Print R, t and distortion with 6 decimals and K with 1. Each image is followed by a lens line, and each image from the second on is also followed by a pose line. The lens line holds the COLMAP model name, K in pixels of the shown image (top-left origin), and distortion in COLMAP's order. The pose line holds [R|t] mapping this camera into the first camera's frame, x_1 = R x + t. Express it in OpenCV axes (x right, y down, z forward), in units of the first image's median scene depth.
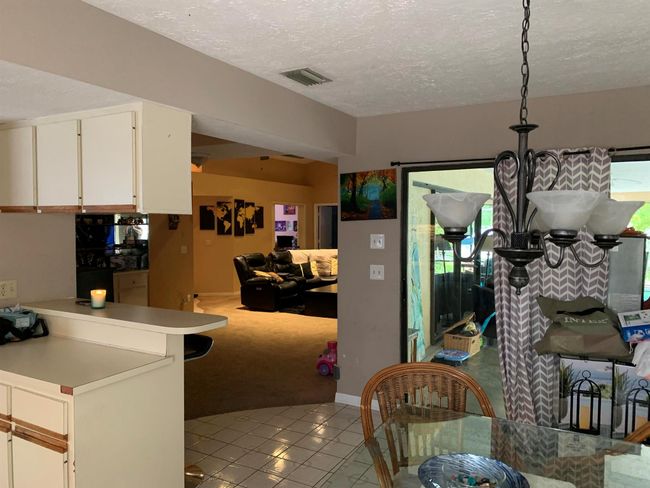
lens RADIAL K [[492.4, 0, 324.9], [0, 492.4, 243.9], [0, 0, 1]] dist [0.004923, 0.000074]
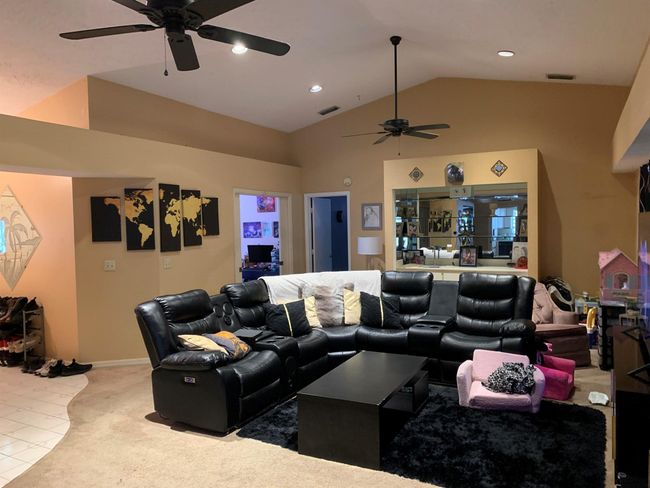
lens RADIAL K [[492.4, 0, 325.5], [0, 492.4, 244.7], [0, 0, 1]] dist [0.004923, 0.000074]
pose [[0.999219, -0.022187, 0.032703, -0.021880], [0.022123, 0.999753, 0.002311, -0.021312], [-0.032746, -0.001586, 0.999462, 0.461026]]
